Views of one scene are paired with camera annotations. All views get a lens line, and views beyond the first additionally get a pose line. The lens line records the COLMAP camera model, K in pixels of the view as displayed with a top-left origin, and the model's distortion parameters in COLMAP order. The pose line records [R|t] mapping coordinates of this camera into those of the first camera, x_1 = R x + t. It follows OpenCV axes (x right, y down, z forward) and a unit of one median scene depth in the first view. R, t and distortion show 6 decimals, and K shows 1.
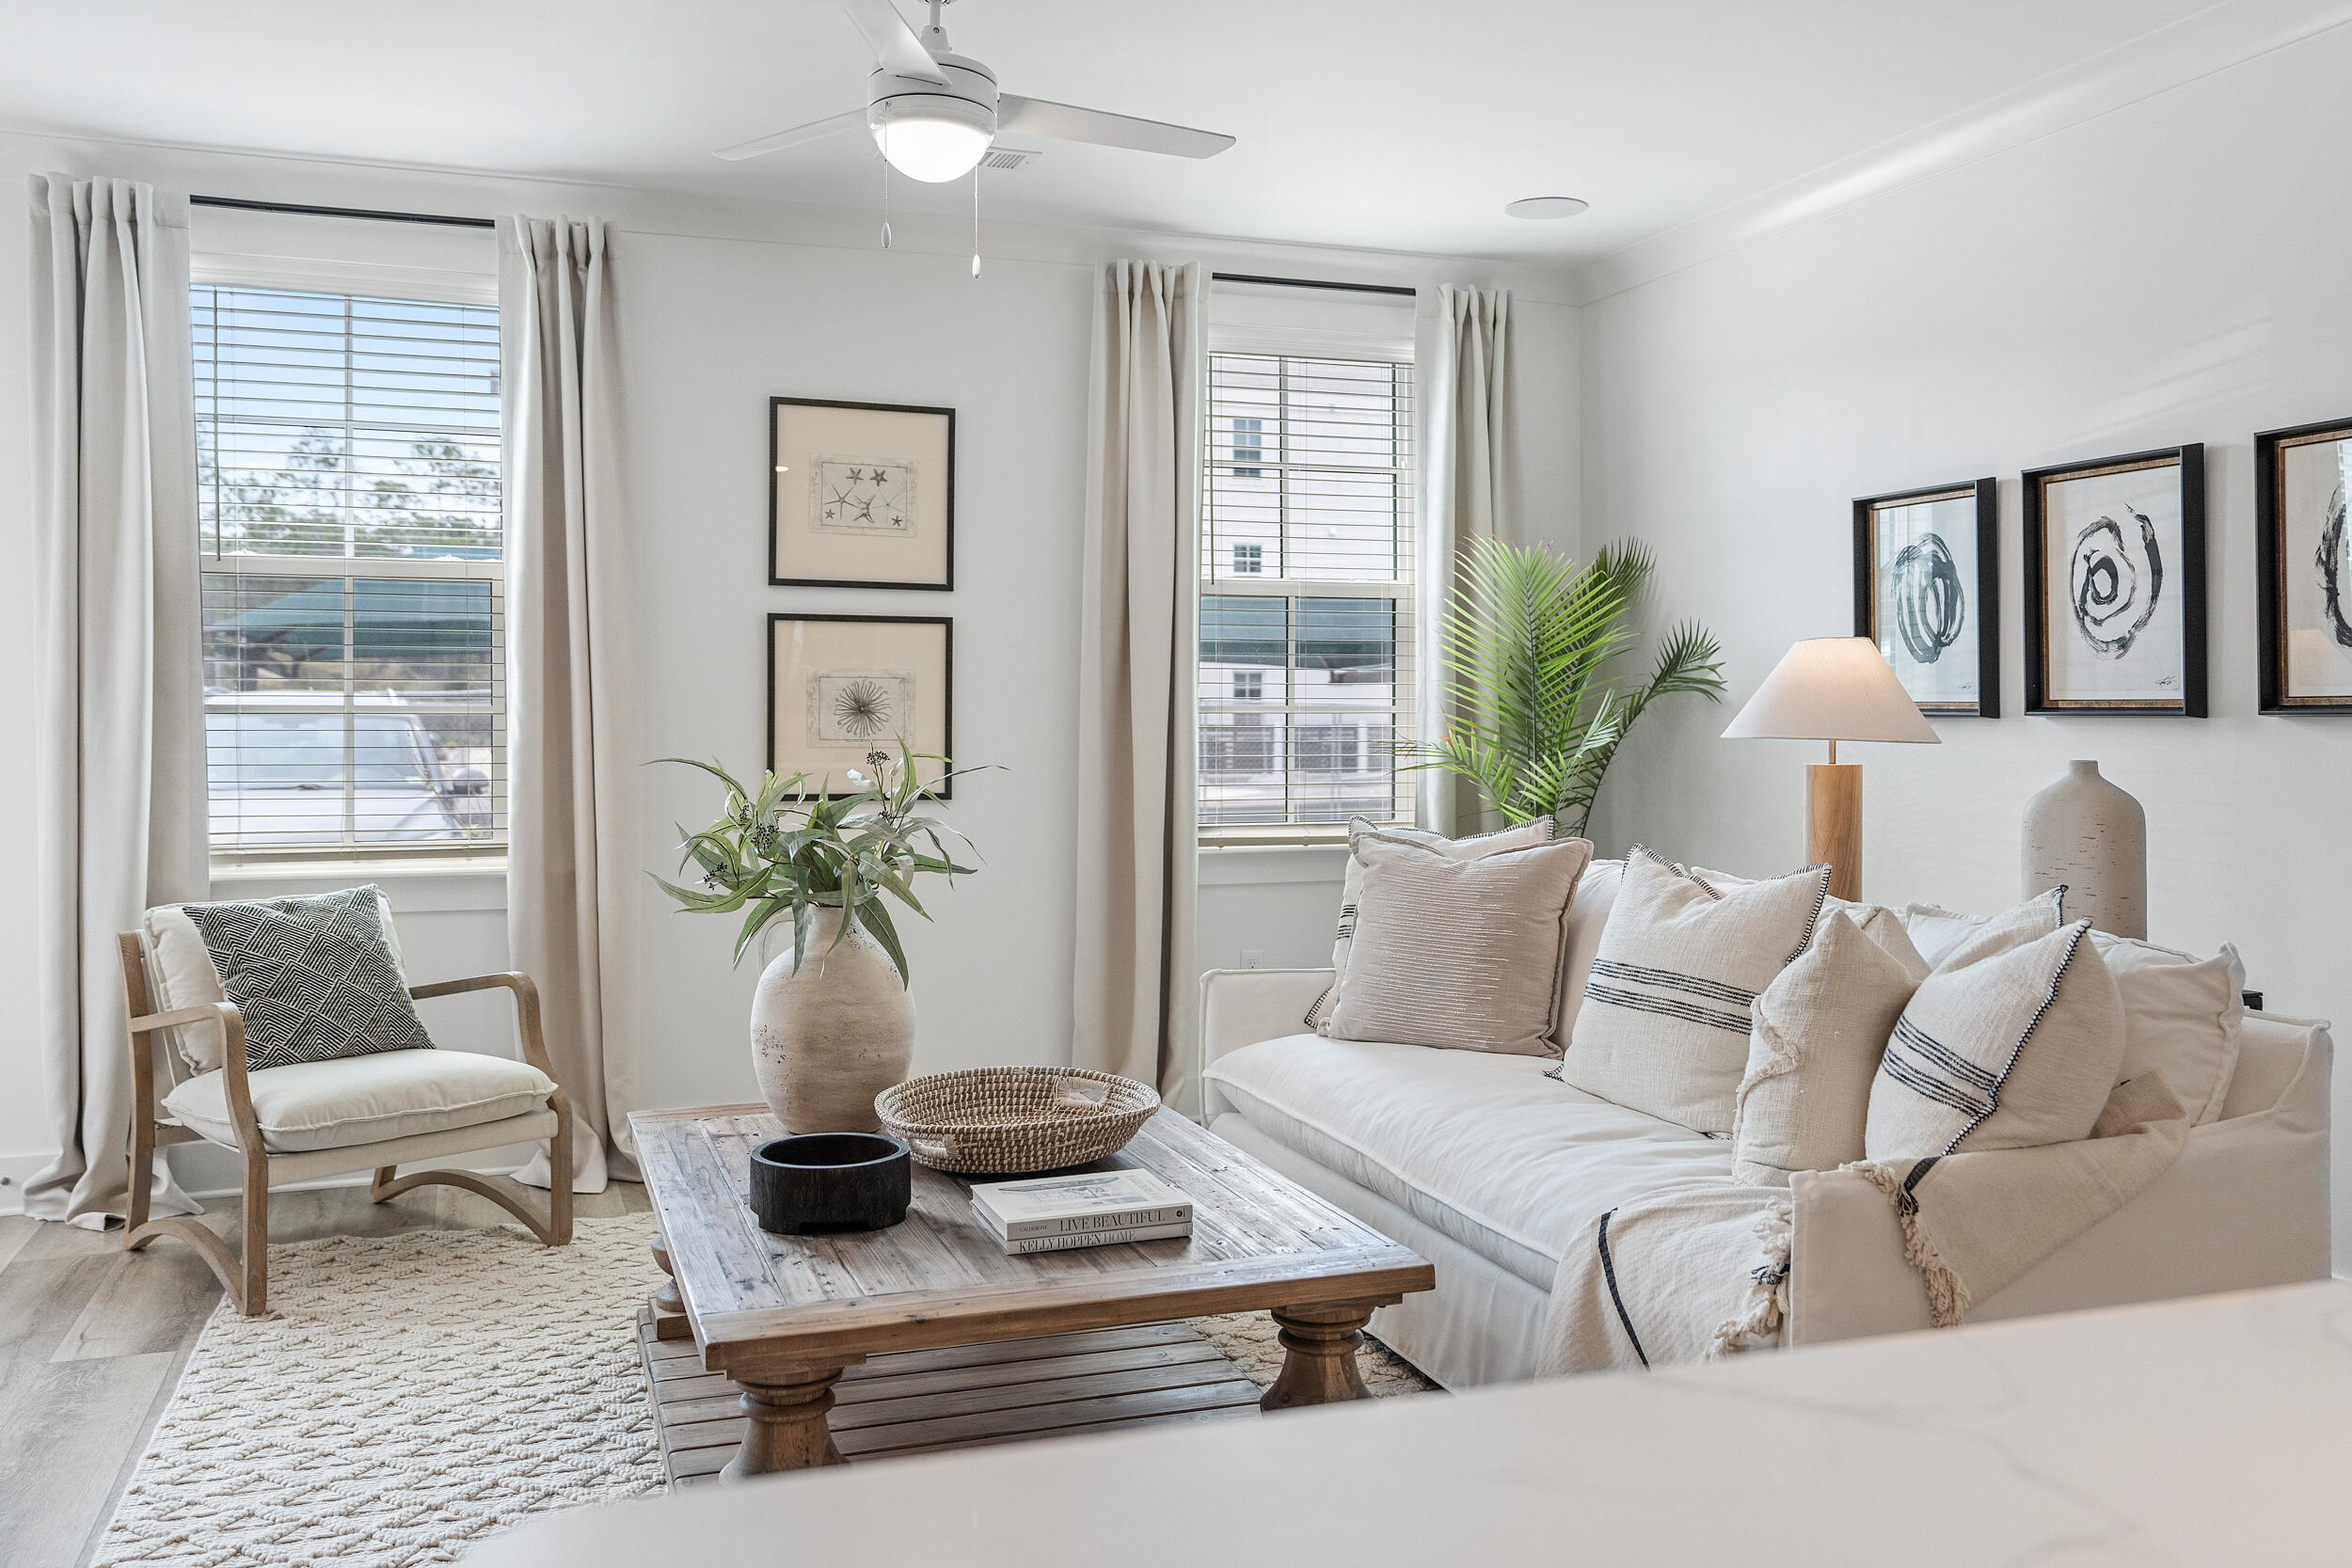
lens RADIAL K [[1980.5, 0, 1171.9], [0, 1980.5, 734.3], [0, 0, 1]] dist [0.023906, -0.011393]
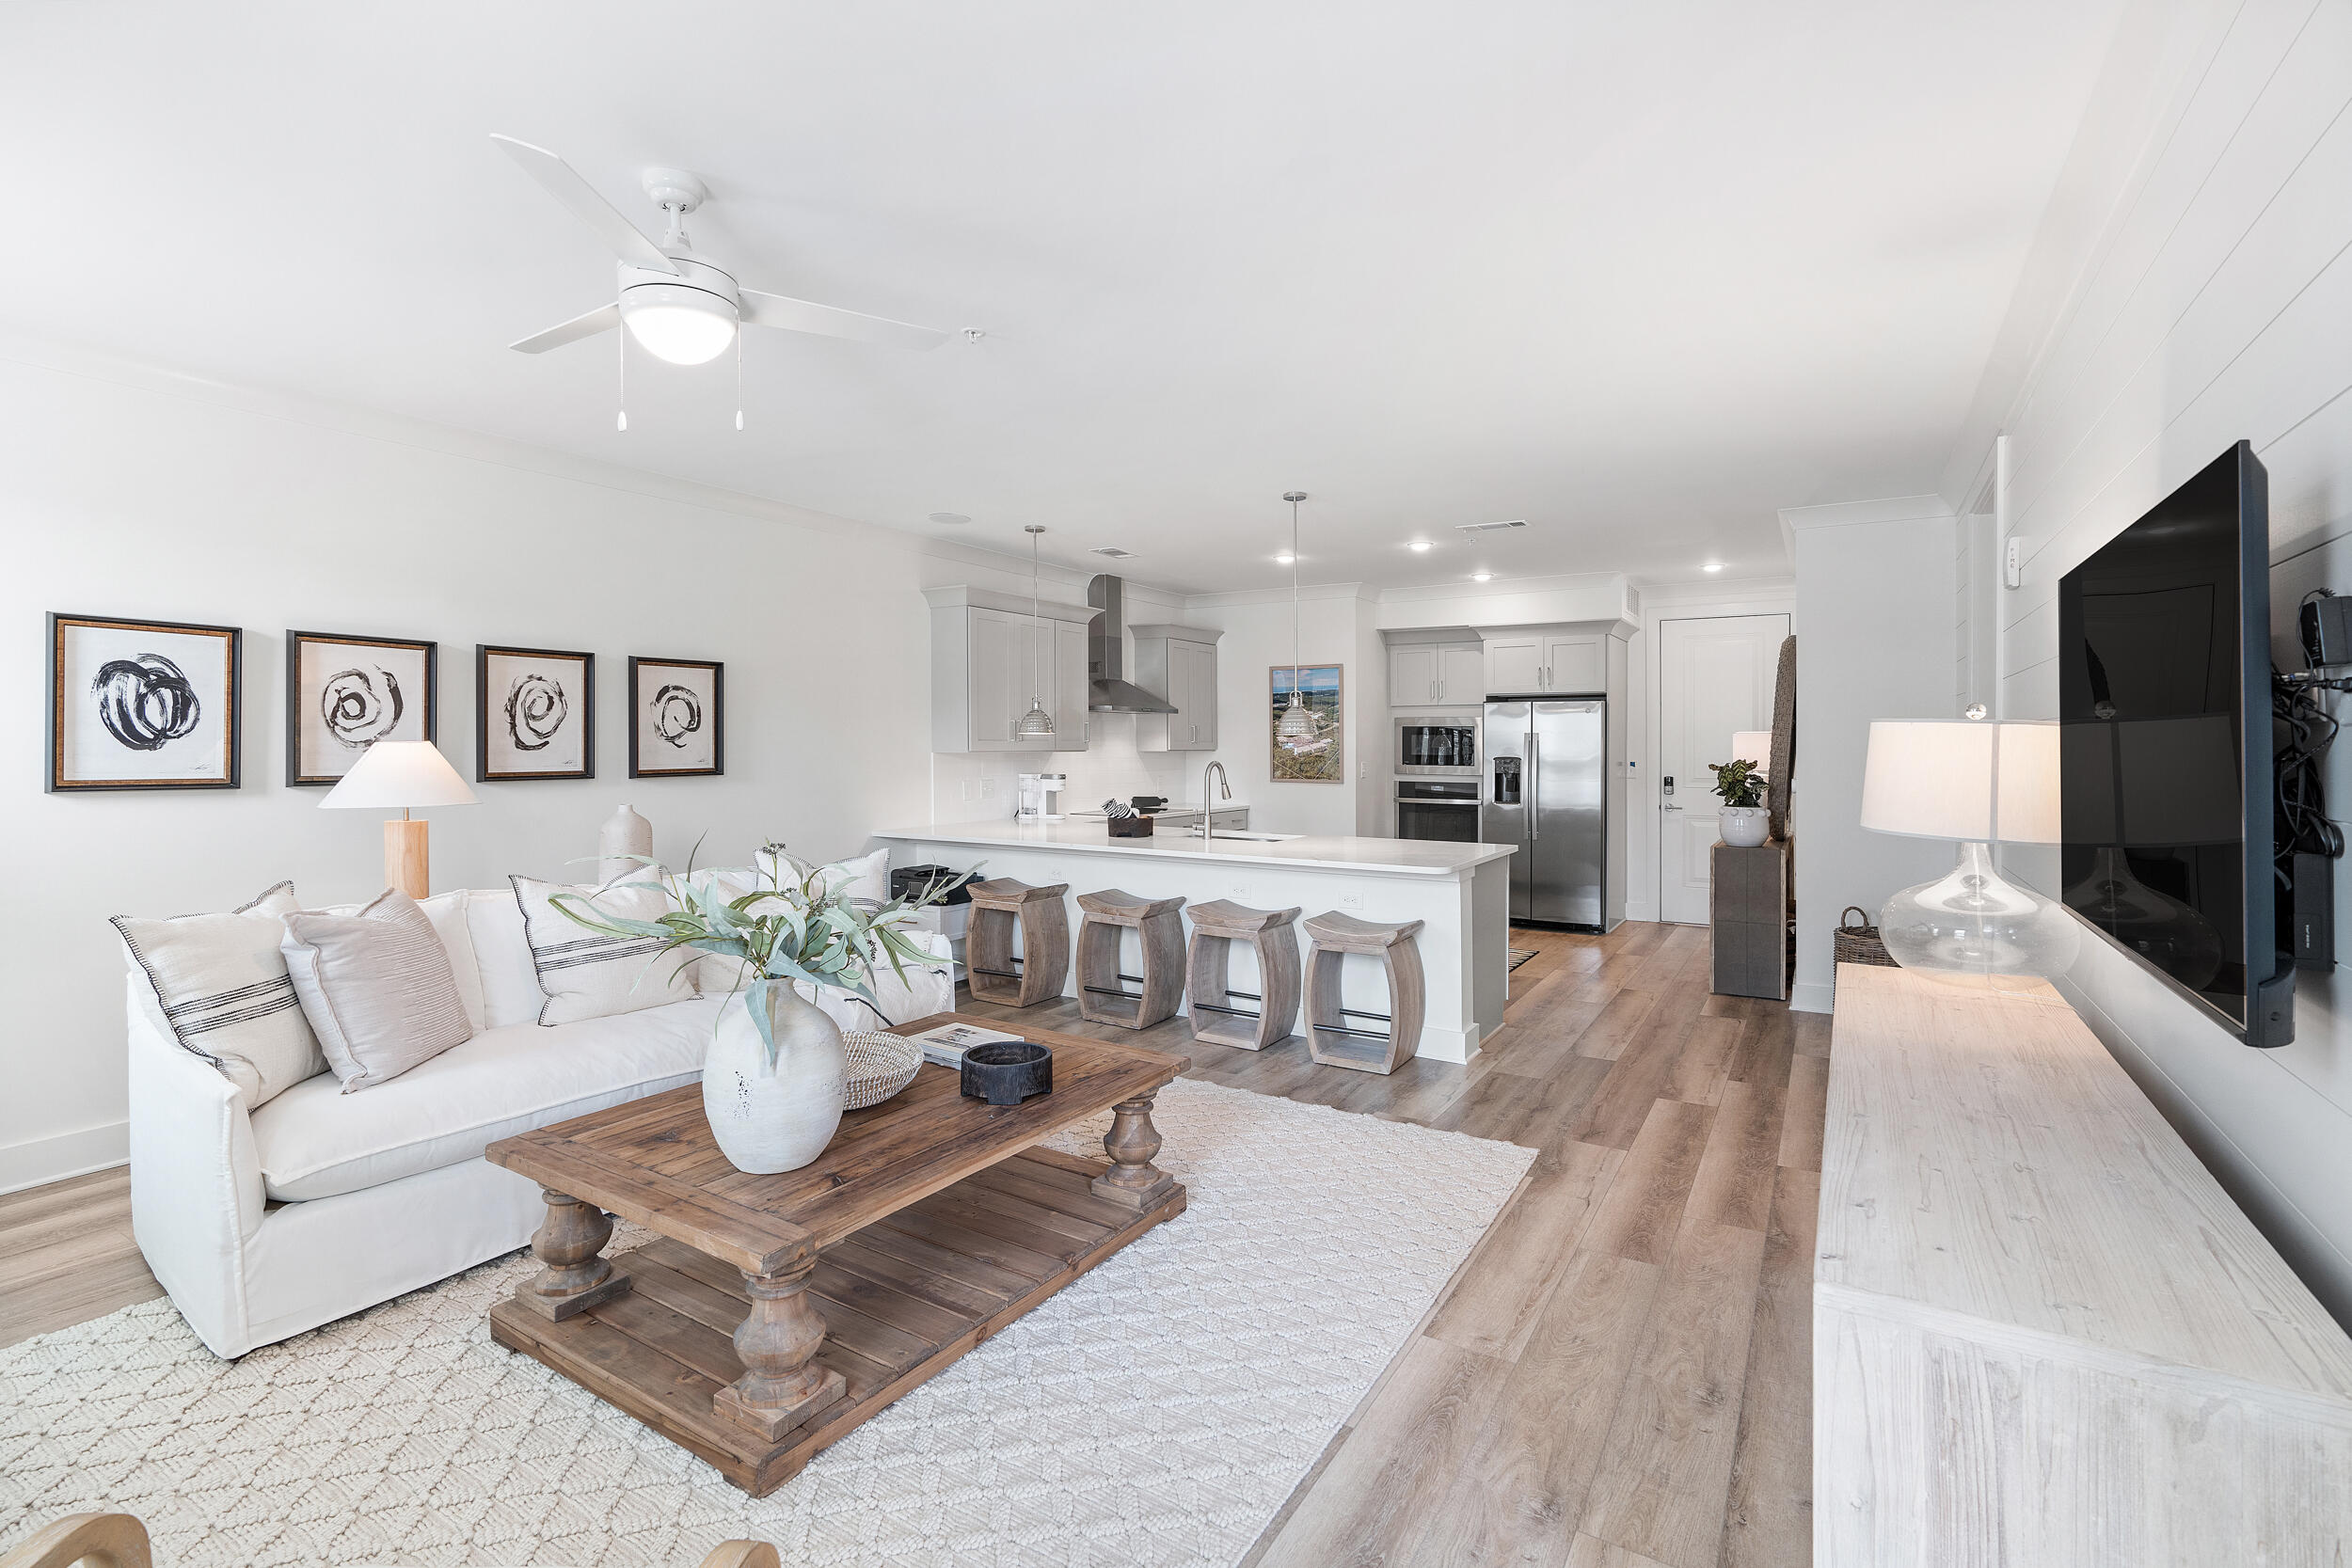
lens RADIAL K [[1075.1, 0, 1181.1], [0, 1075.1, 729.7], [0, 0, 1]] dist [-0.007006, 0.005336]
pose [[-0.624298, 0.007701, 0.781148, -0.646152], [0.001763, 0.999963, -0.008450, -0.043452], [-0.781184, -0.003898, -0.624288, 0.931366]]
